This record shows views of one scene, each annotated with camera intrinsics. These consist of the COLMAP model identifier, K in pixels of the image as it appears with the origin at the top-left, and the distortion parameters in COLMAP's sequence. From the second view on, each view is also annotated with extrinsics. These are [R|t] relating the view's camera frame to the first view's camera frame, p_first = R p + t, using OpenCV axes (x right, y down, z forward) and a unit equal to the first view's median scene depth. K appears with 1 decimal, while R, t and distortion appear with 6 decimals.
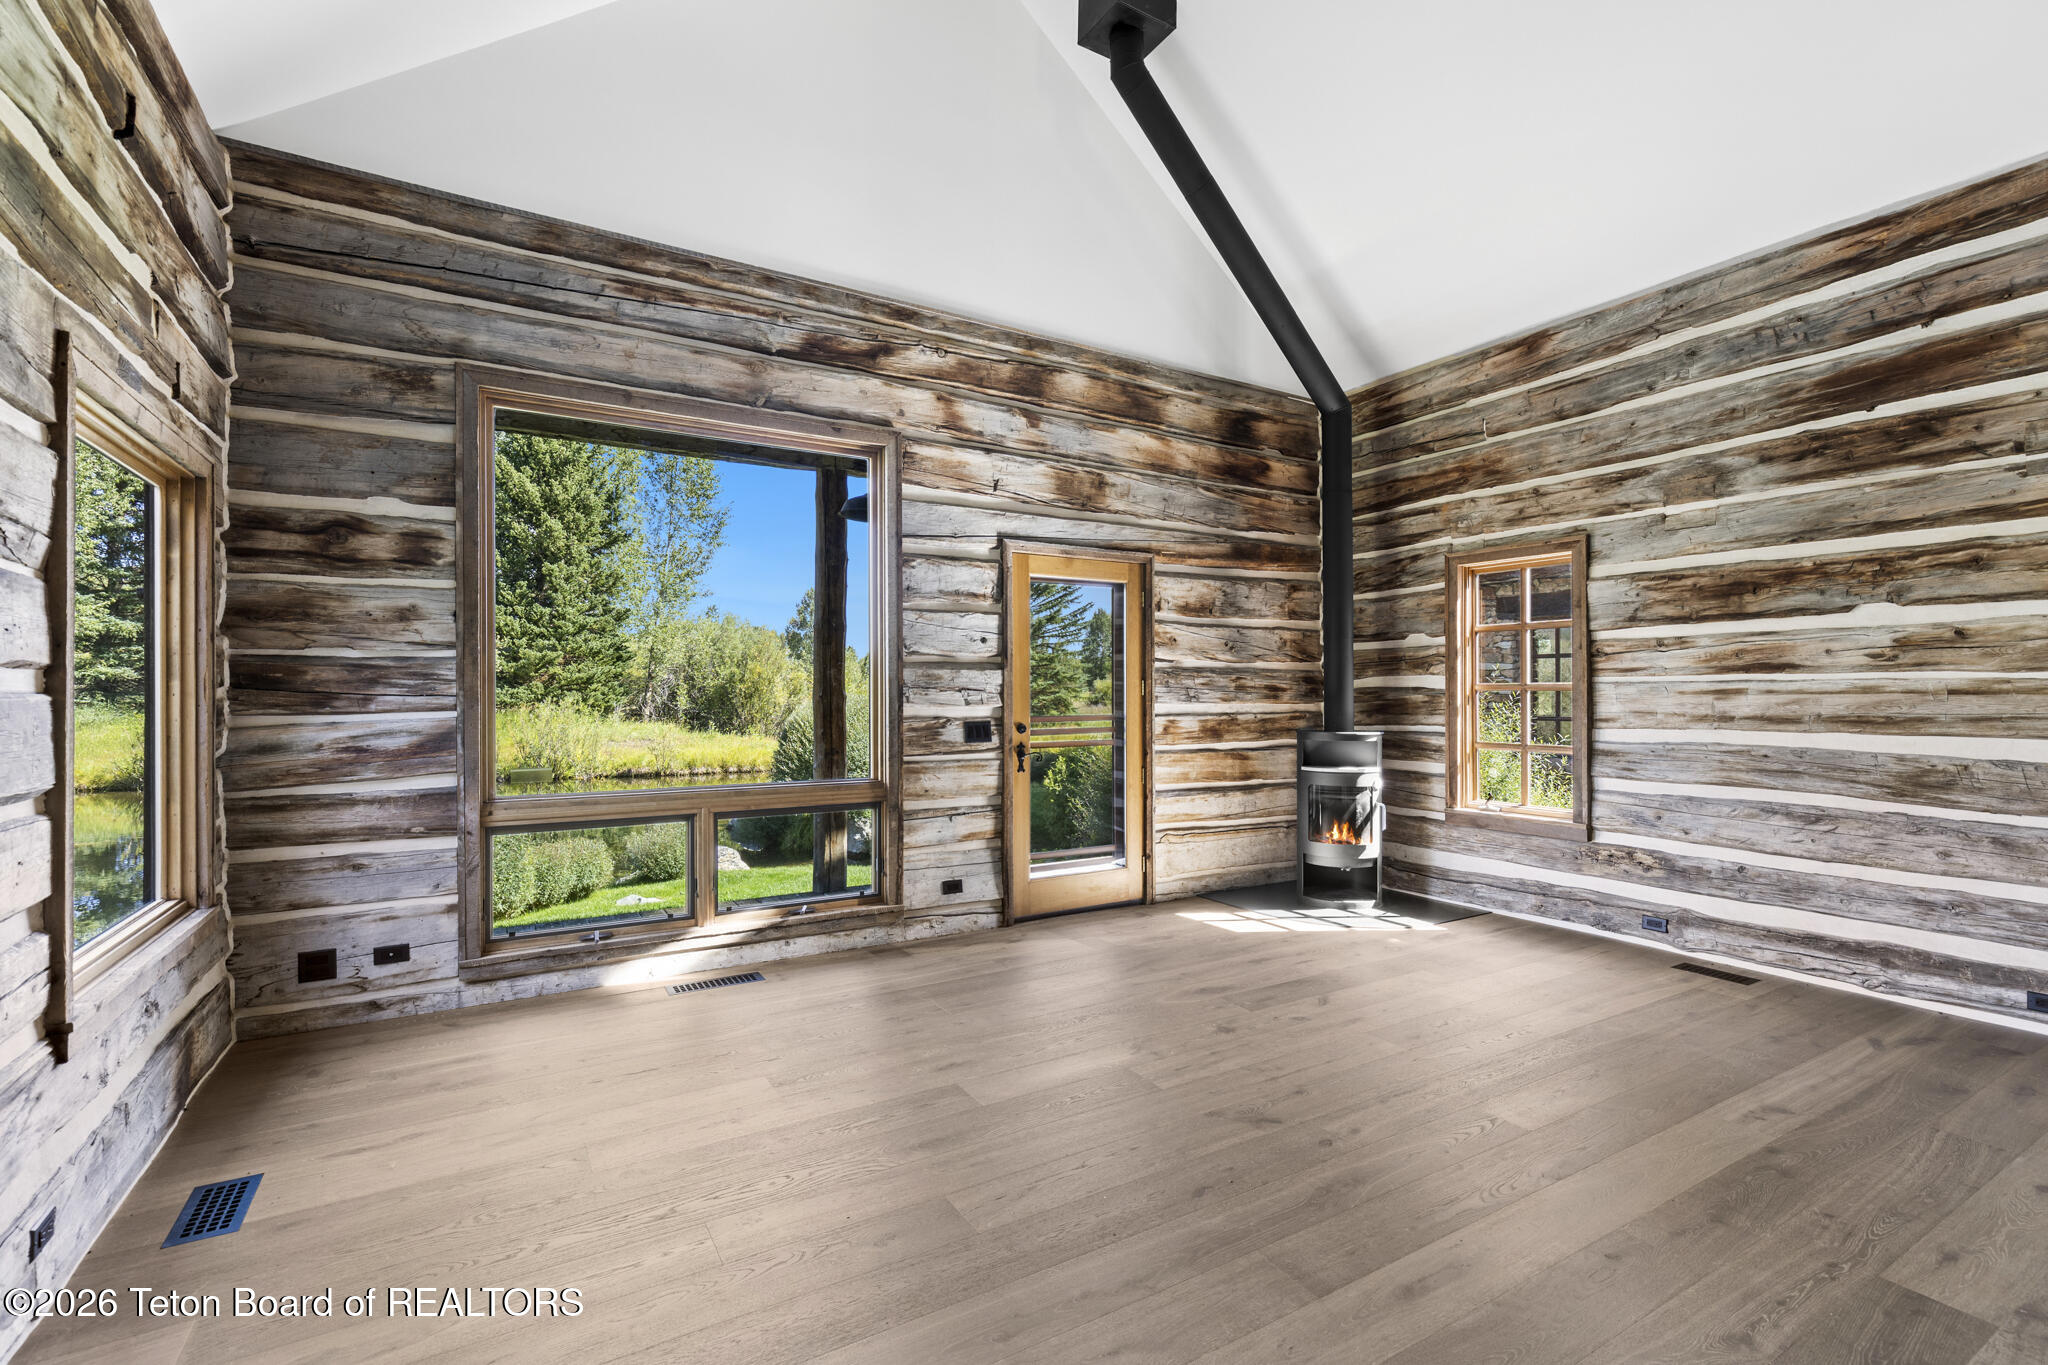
lens RADIAL K [[918.2, 0, 1026.4], [0, 918.2, 687.5], [0, 0, 1]] dist [0.003013, -0.000802]
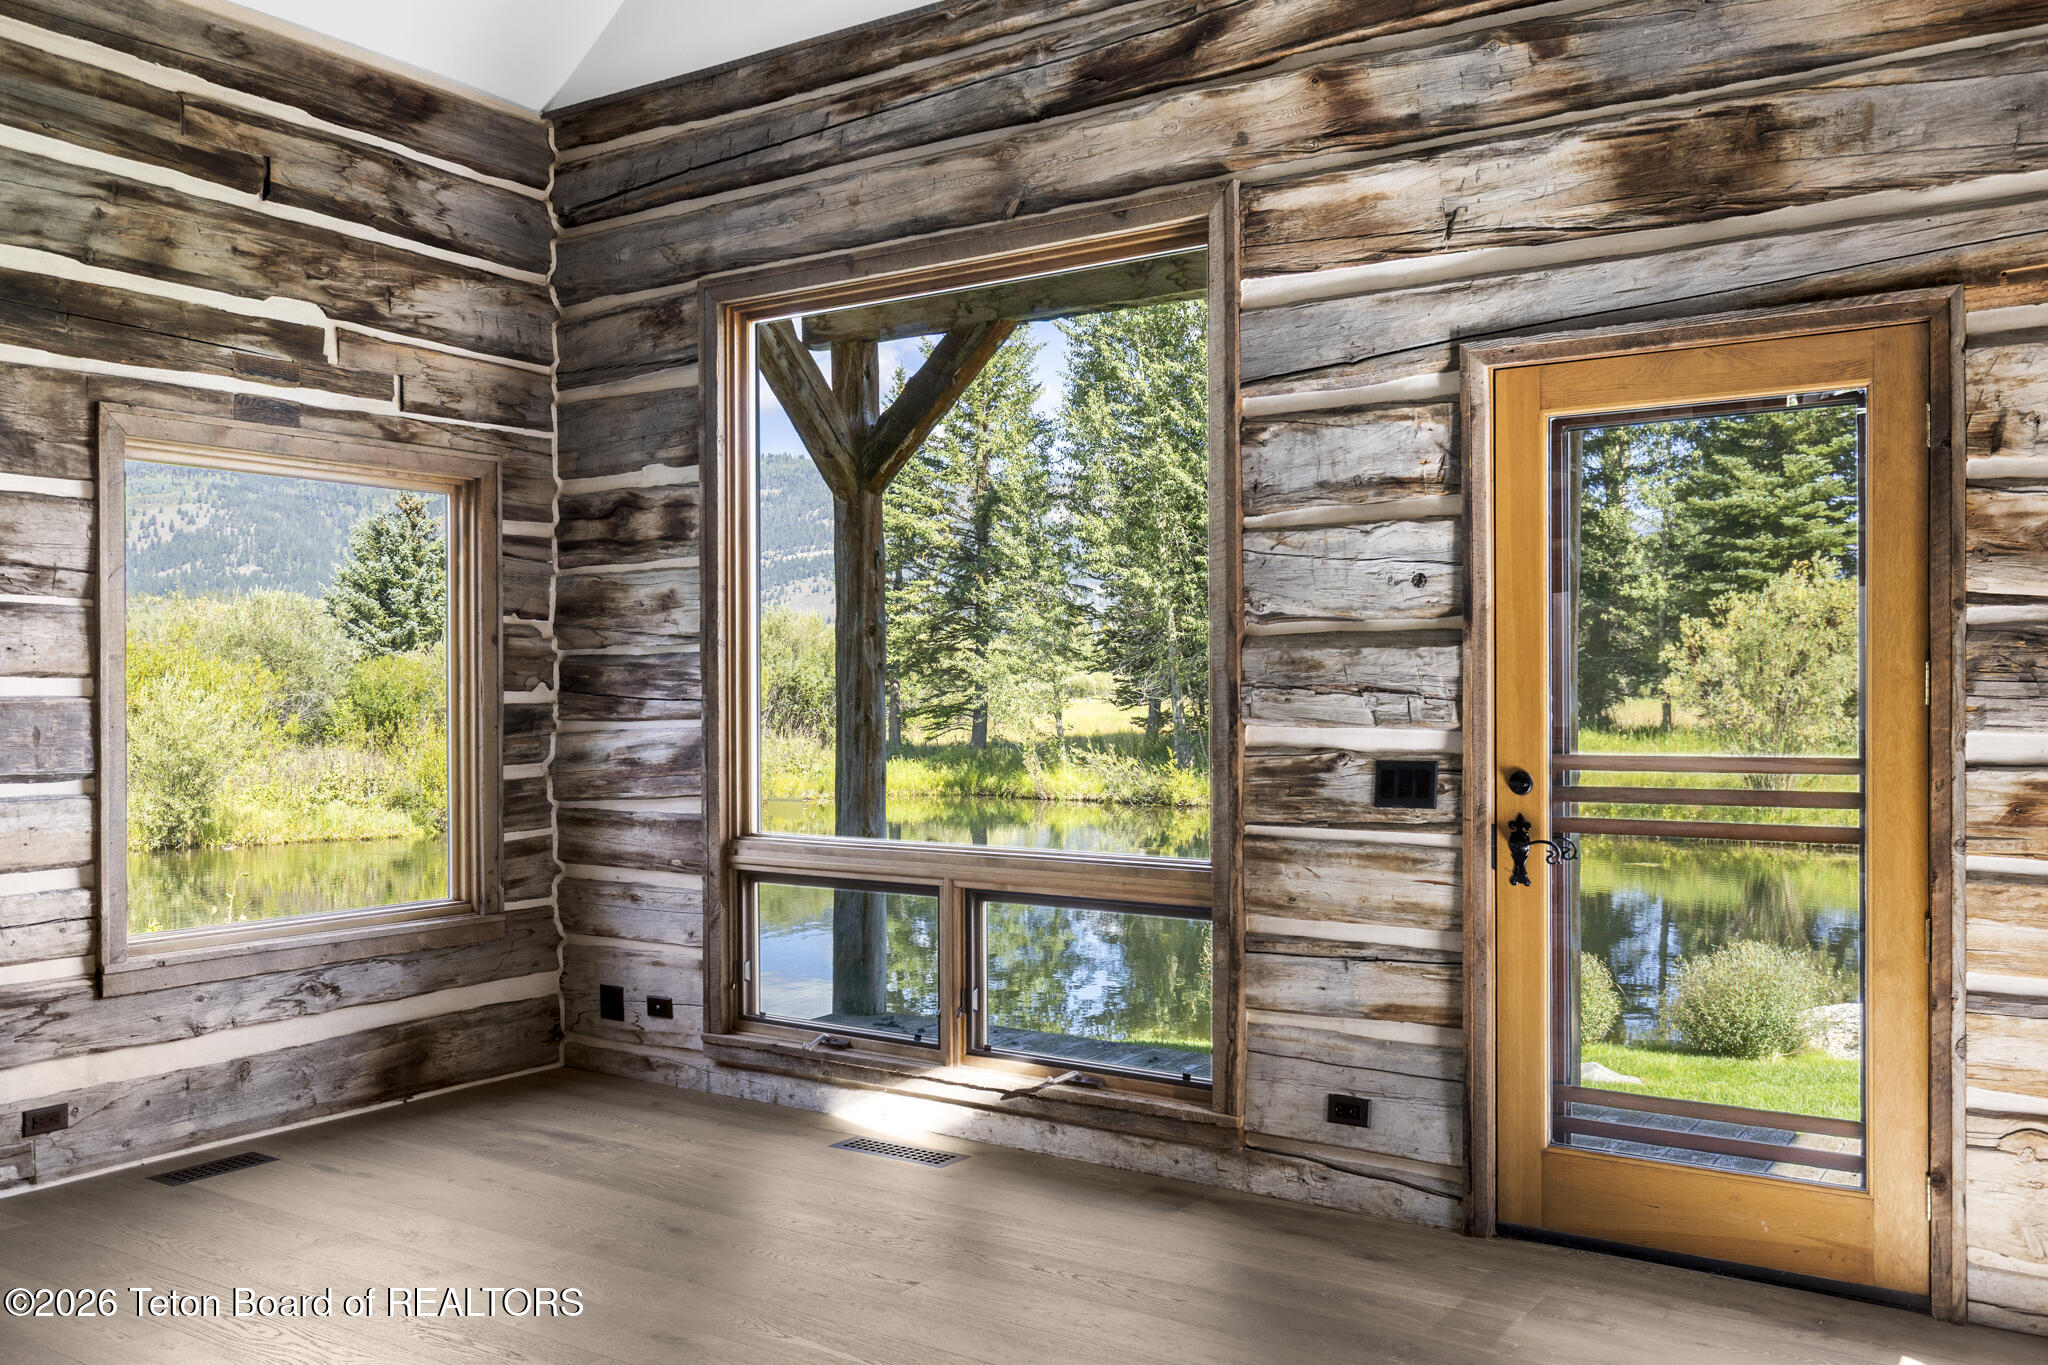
lens RADIAL K [[1675.7, 0, 1016.9], [0, 1675.7, 703.8], [0, 0, 1]] dist [0.002337, -0.002203]
pose [[0.422042, 0.004891, -0.906563, 0.666252], [0.004399, 0.999963, 0.007442, 0.002054], [0.906566, -0.007129, 0.422005, 0.518181]]
